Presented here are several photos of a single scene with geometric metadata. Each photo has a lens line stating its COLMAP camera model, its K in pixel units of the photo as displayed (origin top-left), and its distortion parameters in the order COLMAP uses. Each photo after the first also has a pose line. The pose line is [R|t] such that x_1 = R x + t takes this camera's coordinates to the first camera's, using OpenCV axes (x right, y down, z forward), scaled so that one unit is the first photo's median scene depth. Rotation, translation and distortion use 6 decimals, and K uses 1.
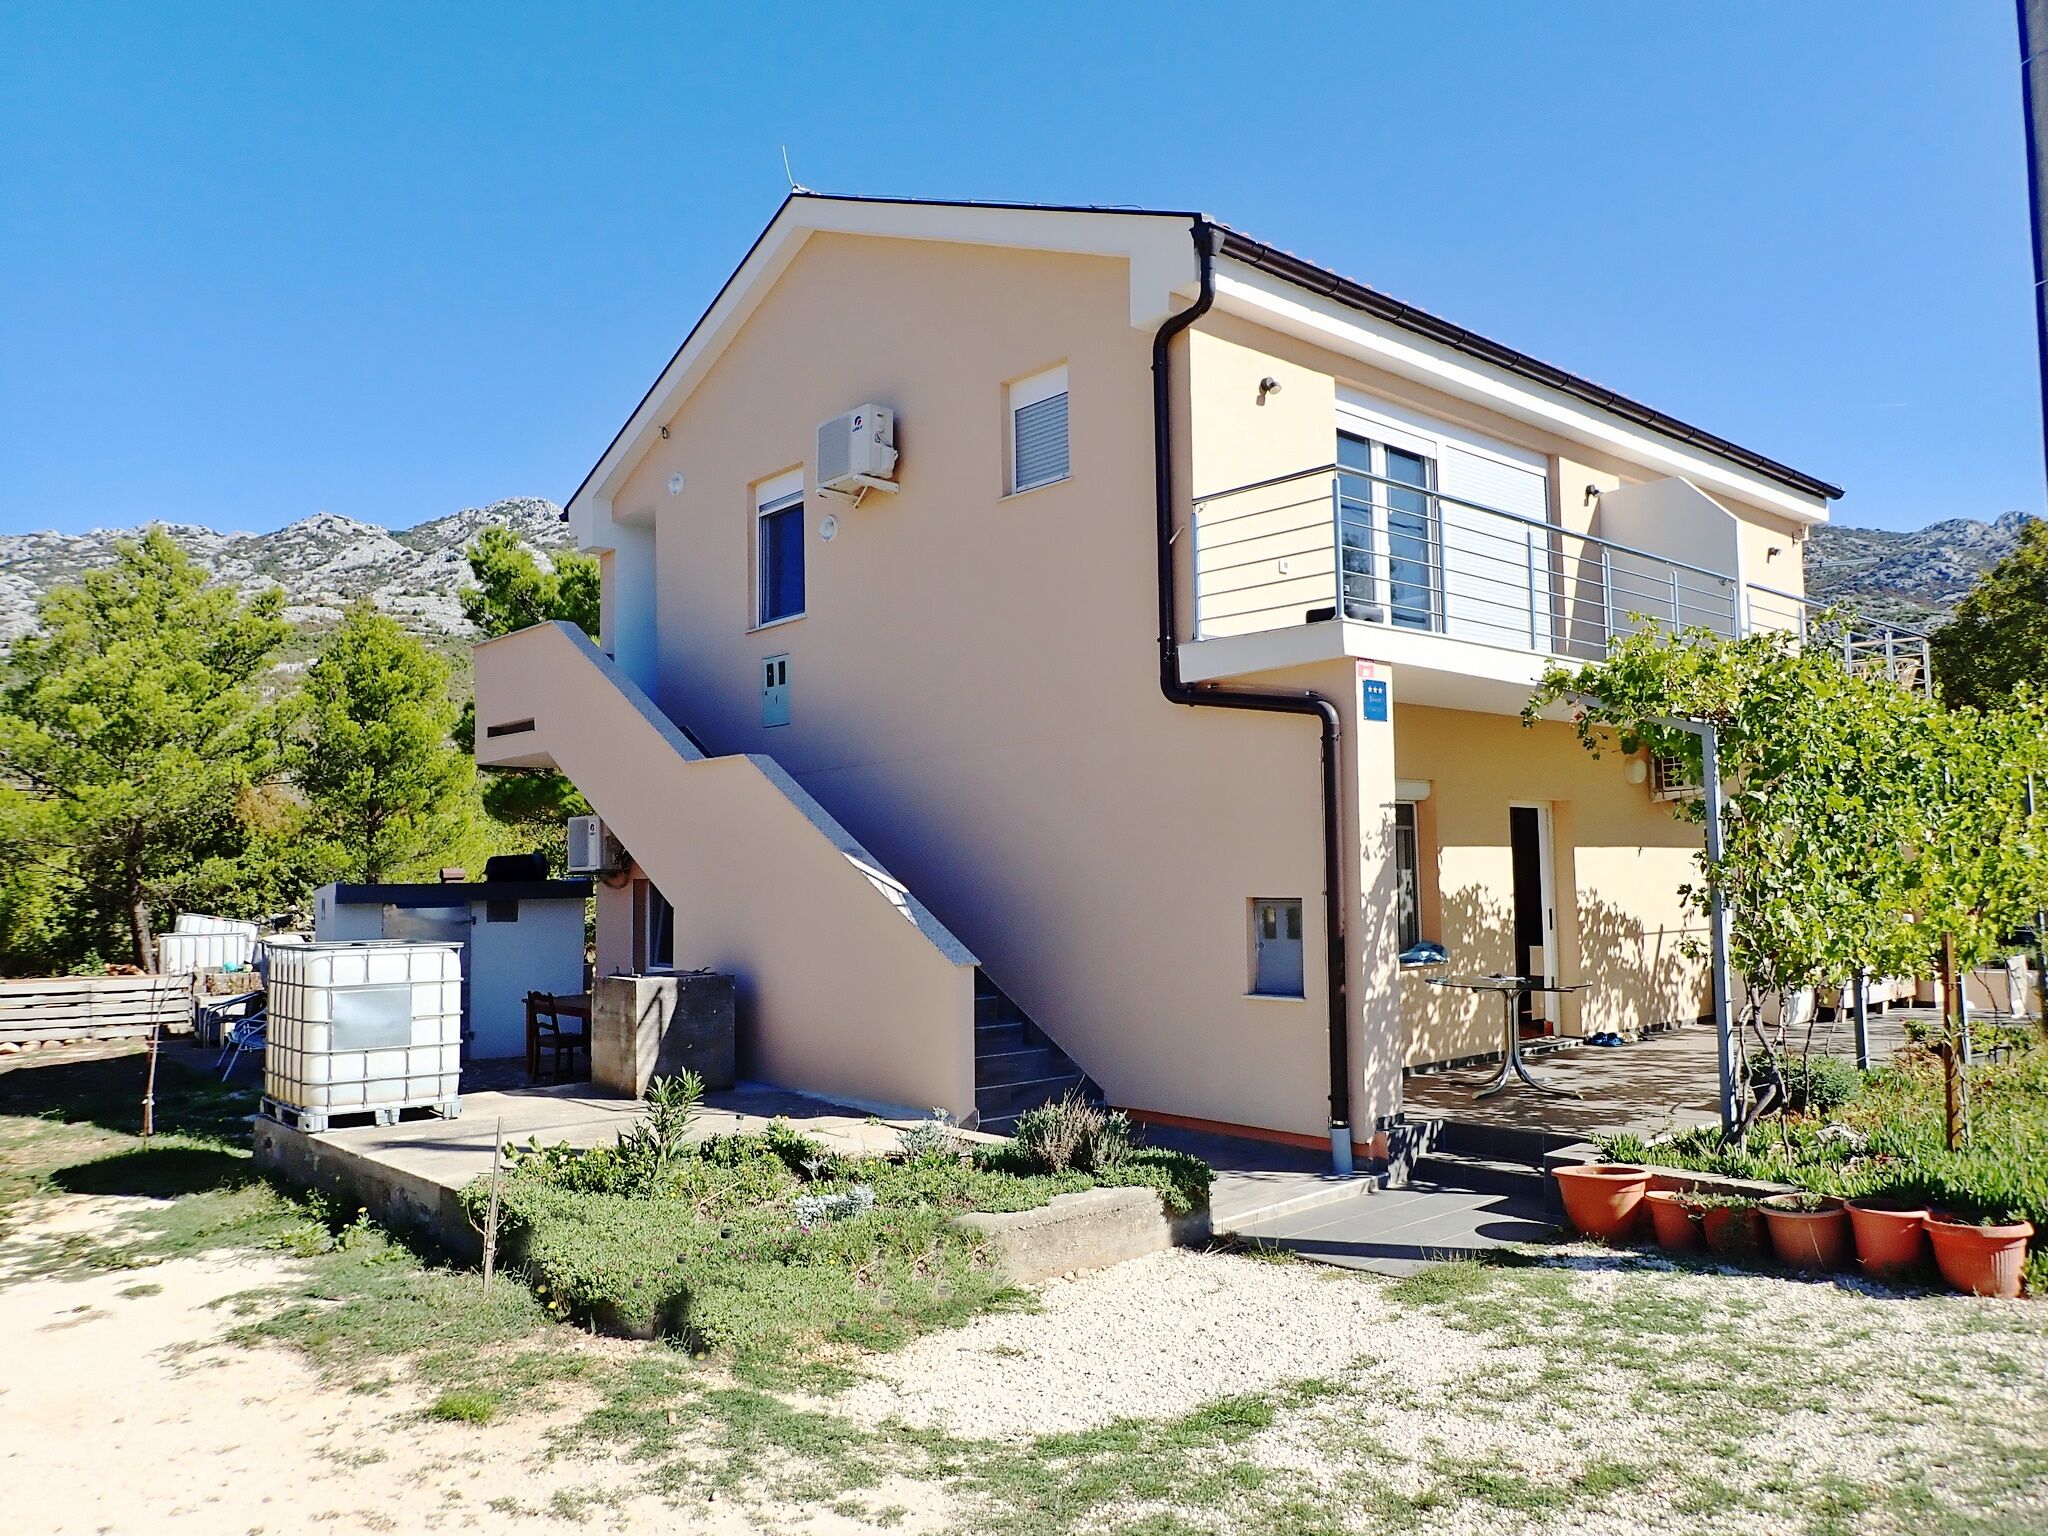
lens RADIAL K [[1498.8, 0, 1024.0], [0, 1498.8, 768.0], [0, 0, 1]] dist [-0.004756, -0.004911]
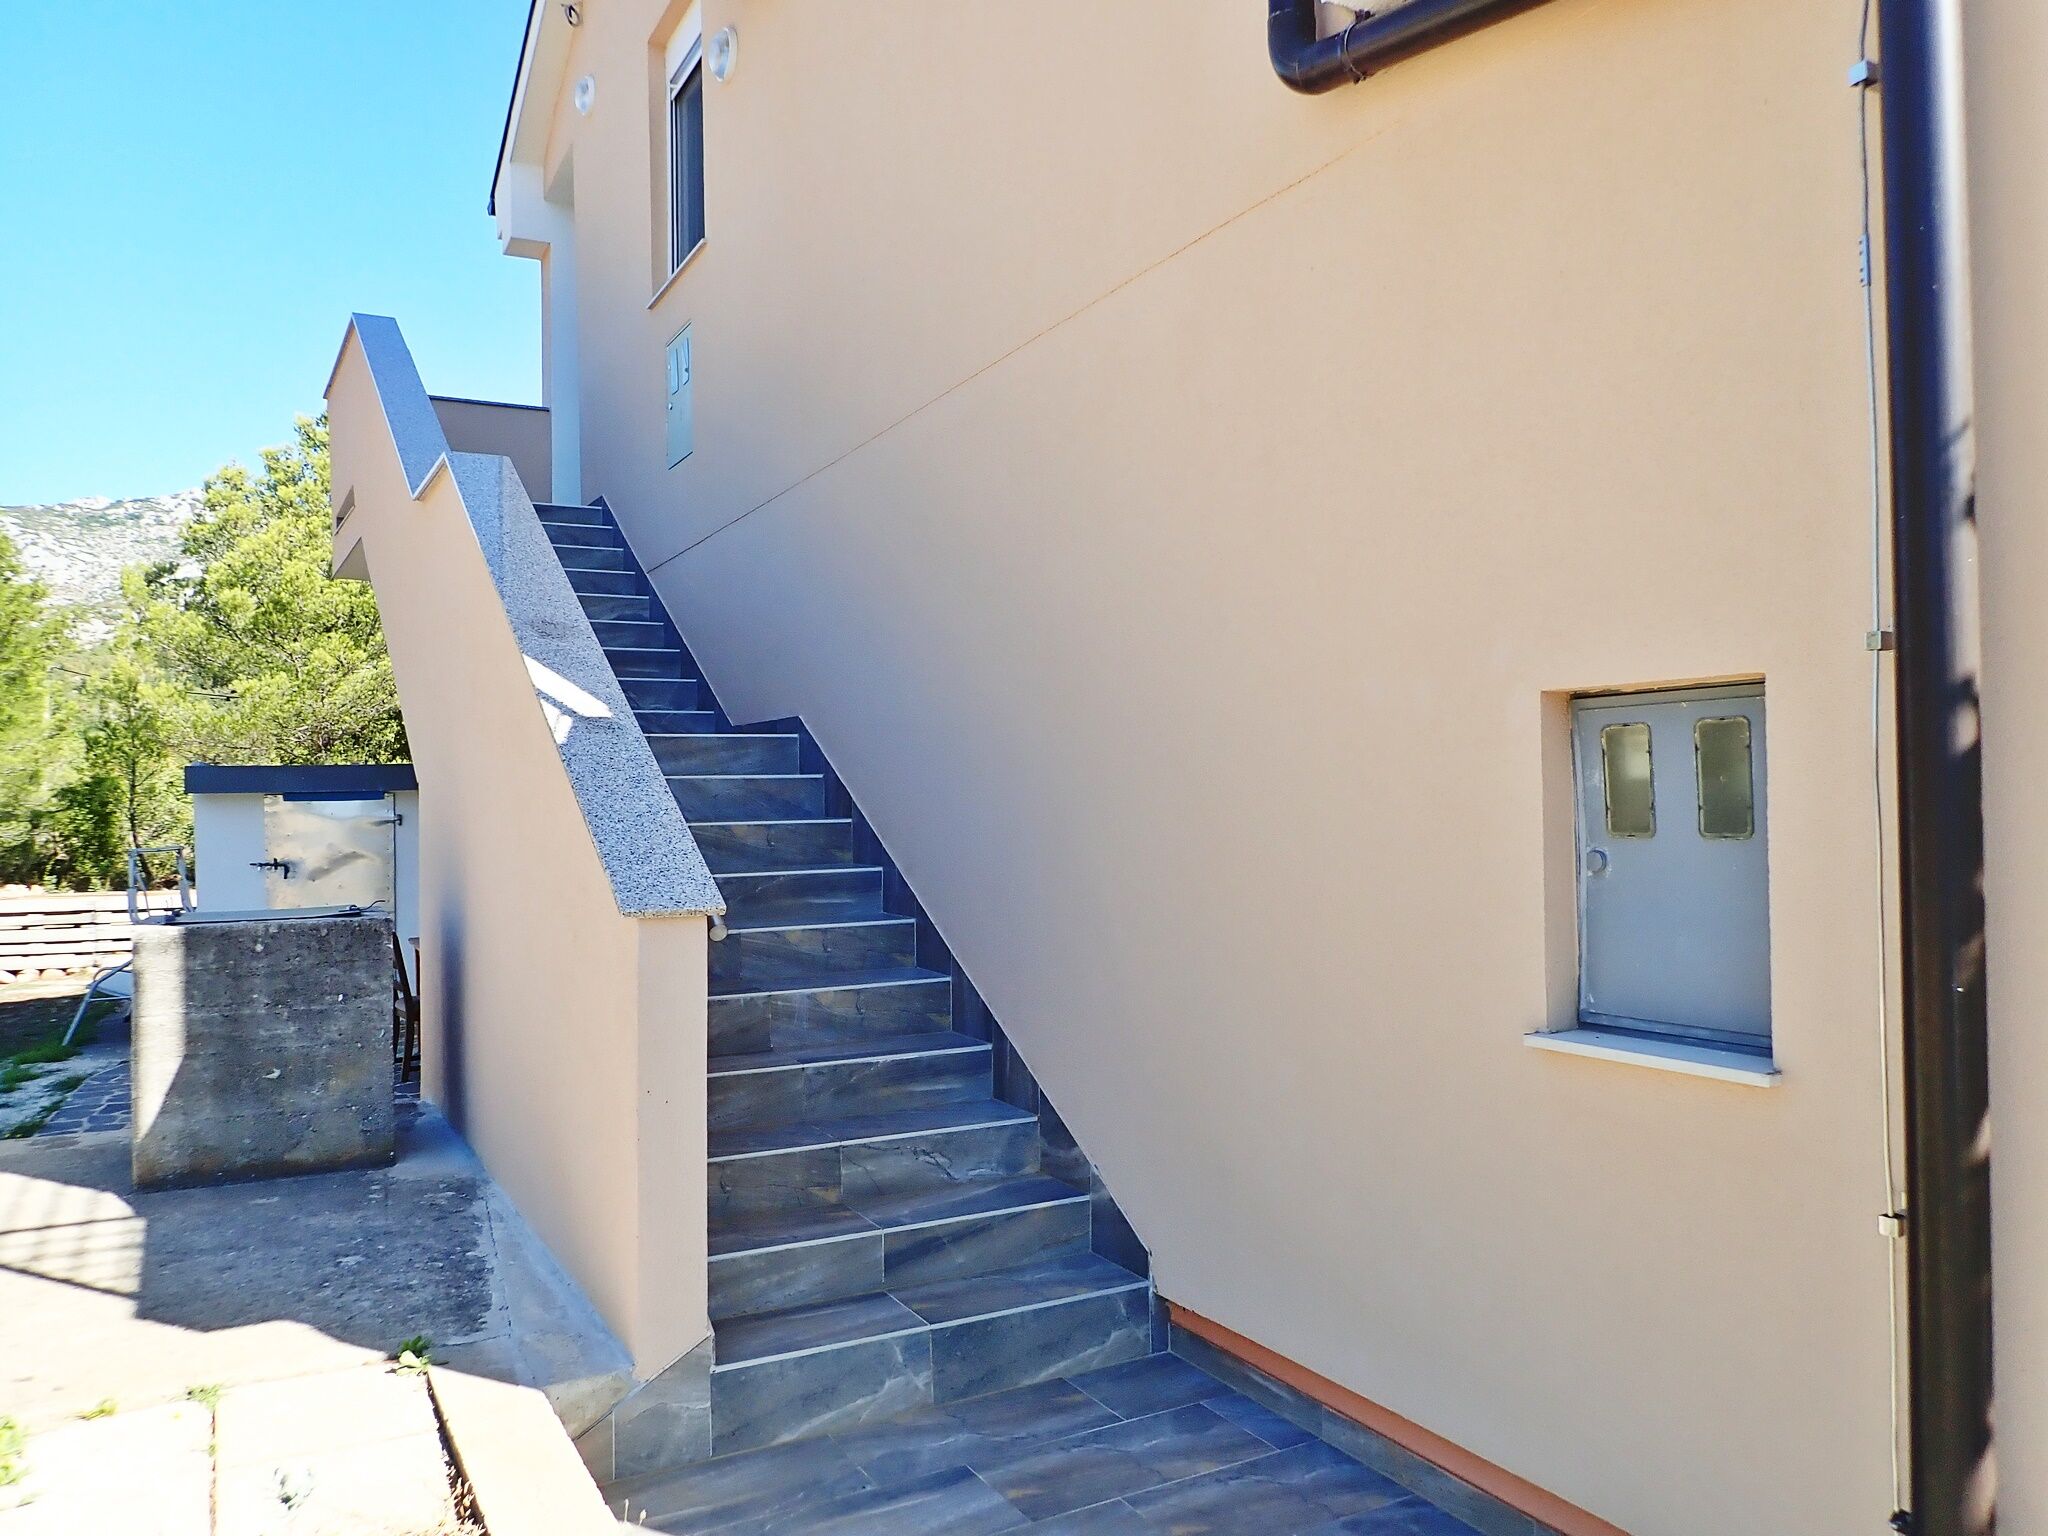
lens RADIAL K [[1498.8, 0, 1024.0], [0, 1498.8, 768.0], [0, 0, 1]] dist [-0.004756, -0.004911]
pose [[0.974373, -0.007795, -0.224803, 0.080537], [0.020388, 0.998346, 0.053752, 0.057631], [0.224013, -0.056958, 0.972920, 0.485119]]
